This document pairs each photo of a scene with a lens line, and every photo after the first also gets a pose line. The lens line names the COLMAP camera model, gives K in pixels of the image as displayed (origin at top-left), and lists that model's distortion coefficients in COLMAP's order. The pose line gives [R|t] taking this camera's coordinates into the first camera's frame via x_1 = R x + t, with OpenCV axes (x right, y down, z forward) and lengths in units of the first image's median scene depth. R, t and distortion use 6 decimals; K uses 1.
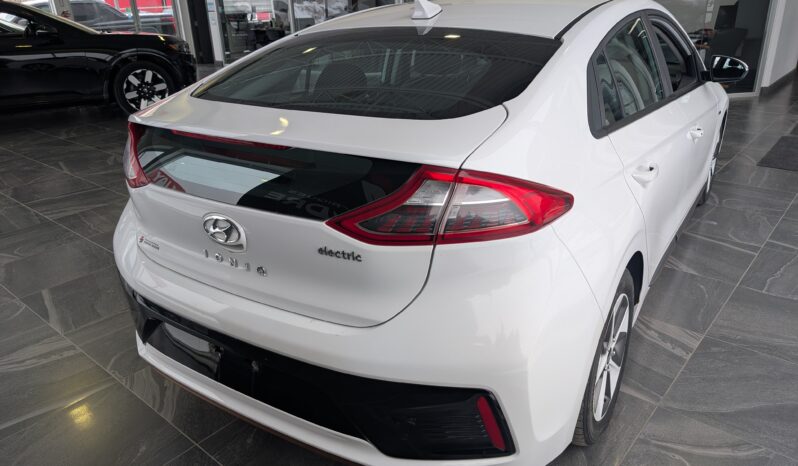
lens RADIAL K [[604.8, 0, 401.6], [0, 604.8, 234.0], [0, 0, 1]] dist [-0.016367, 0.017101]
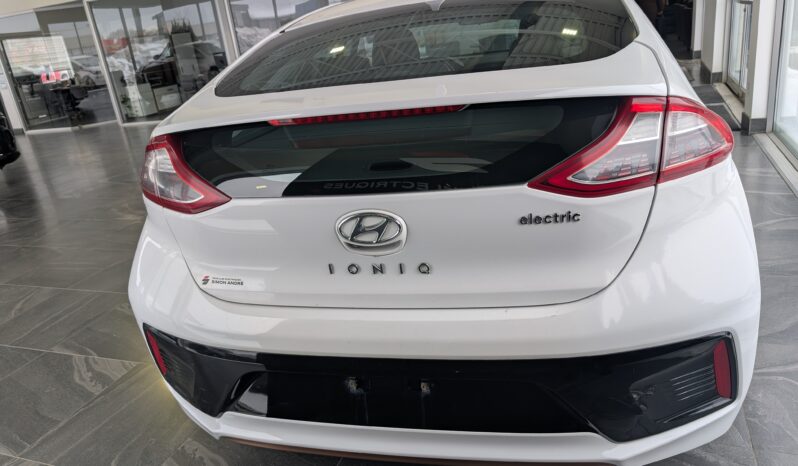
lens RADIAL K [[604.8, 0, 398.5], [0, 604.8, 232.7], [0, 0, 1]] dist [-0.016367, 0.017101]
pose [[0.937776, -0.189710, 0.290836, -0.491975], [0.208629, 0.977362, -0.035183, 0.033971], [-0.277578, 0.093671, 0.956126, 0.213478]]
